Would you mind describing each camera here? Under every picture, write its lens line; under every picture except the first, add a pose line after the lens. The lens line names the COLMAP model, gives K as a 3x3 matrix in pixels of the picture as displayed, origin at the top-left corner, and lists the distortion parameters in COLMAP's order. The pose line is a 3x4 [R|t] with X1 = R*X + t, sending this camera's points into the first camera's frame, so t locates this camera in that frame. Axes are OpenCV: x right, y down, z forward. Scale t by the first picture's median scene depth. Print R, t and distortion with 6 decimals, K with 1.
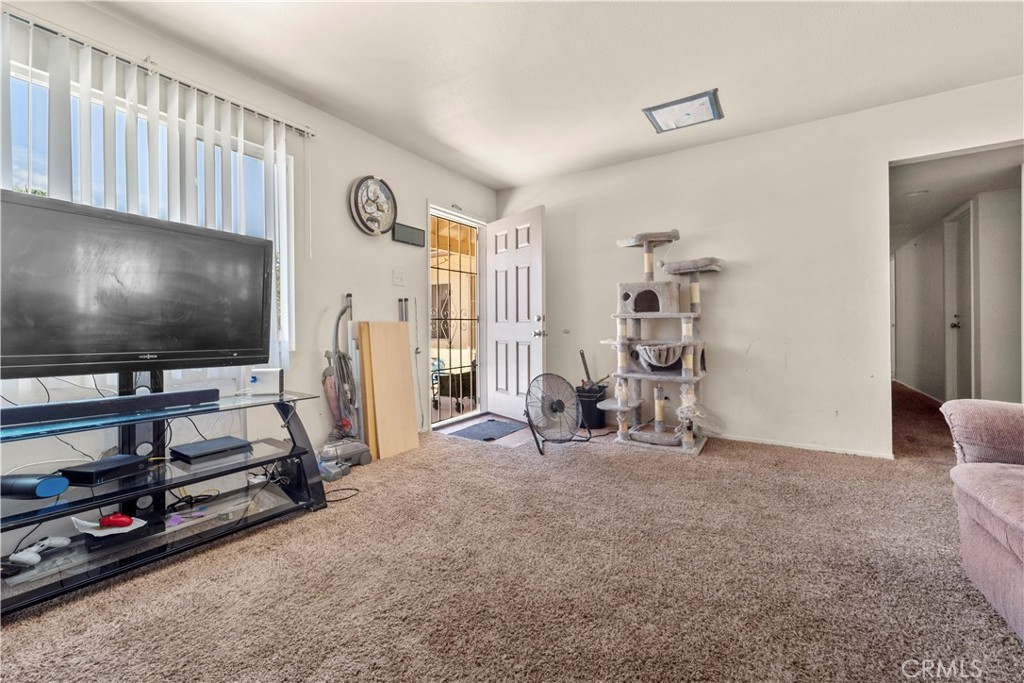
lens RADIAL K [[416.9, 0, 512.3], [0, 416.9, 331.2], [0, 0, 1]] dist [0.002193, -0.002108]
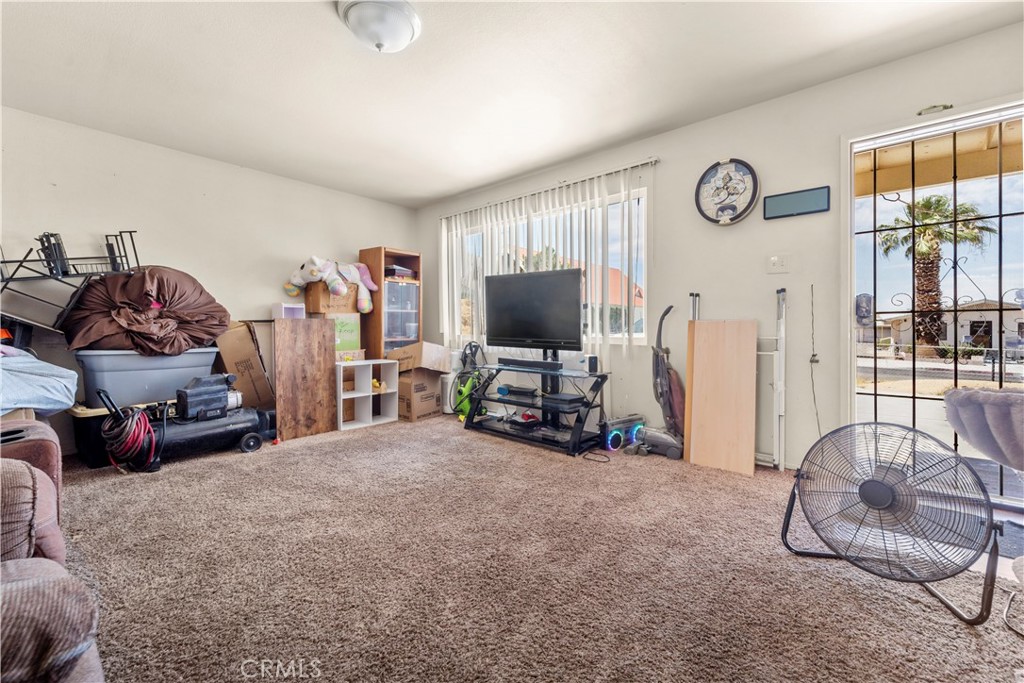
lens RADIAL K [[416.9, 0, 509.0], [0, 416.9, 333.5], [0, 0, 1]] dist [0.002193, -0.002108]
pose [[-0.153883, 0.018509, -0.987916, 0.749585], [-0.003943, 0.999805, 0.019346, -0.010633], [0.988081, 0.006872, -0.153780, 0.784047]]
